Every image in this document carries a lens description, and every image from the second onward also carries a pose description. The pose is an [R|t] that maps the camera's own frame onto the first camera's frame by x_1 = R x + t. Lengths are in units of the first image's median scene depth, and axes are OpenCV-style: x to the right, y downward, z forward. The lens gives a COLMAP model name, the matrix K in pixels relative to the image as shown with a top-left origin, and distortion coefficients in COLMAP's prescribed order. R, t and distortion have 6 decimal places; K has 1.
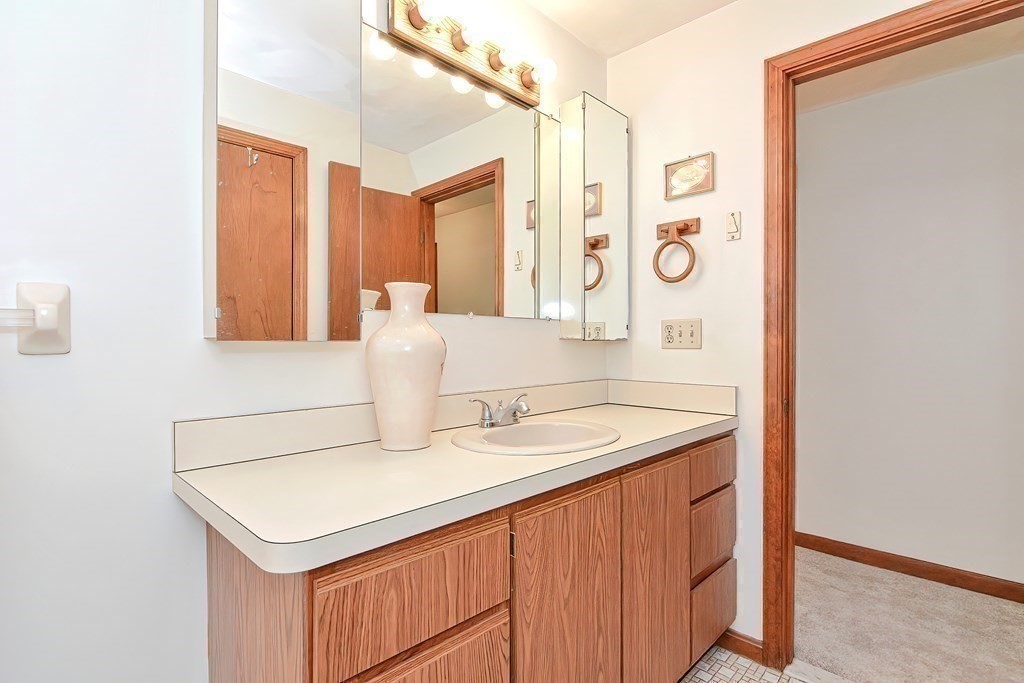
lens RADIAL K [[510.0, 0, 518.7], [0, 510.0, 341.3], [0, 0, 1]] dist [0.000730, -0.000846]
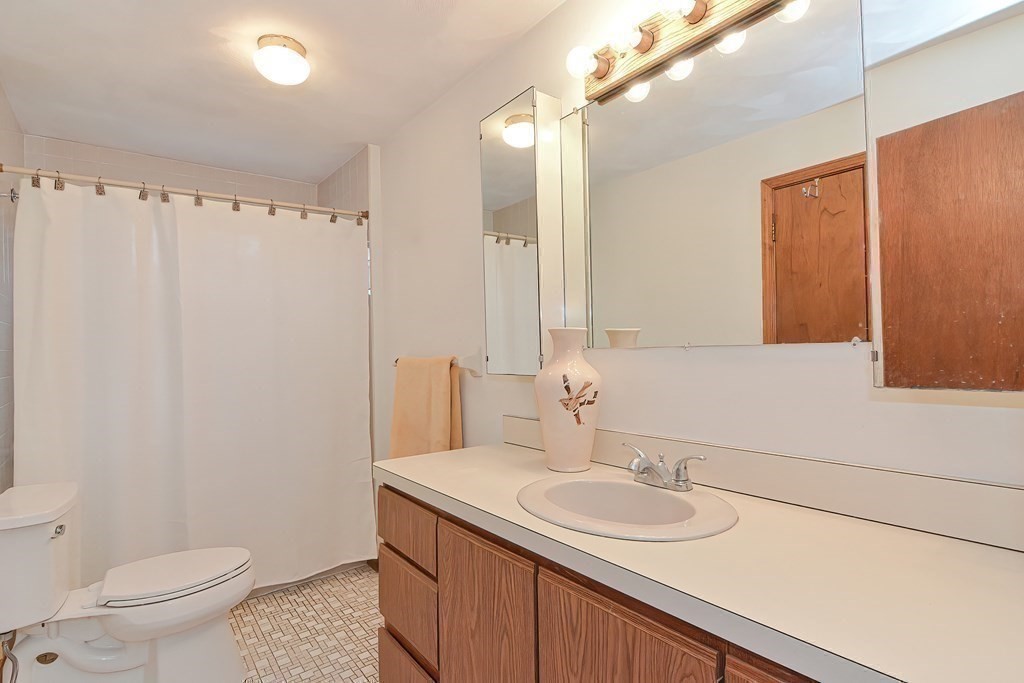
lens RADIAL K [[510.0, 0, 518.7], [0, 510.0, 341.3], [0, 0, 1]] dist [0.000730, -0.000846]
pose [[-0.151583, -0.021957, -0.988201, 1.067833], [0.013242, 0.999618, -0.024242, -0.072757], [0.988356, -0.016760, -0.151235, 1.169685]]
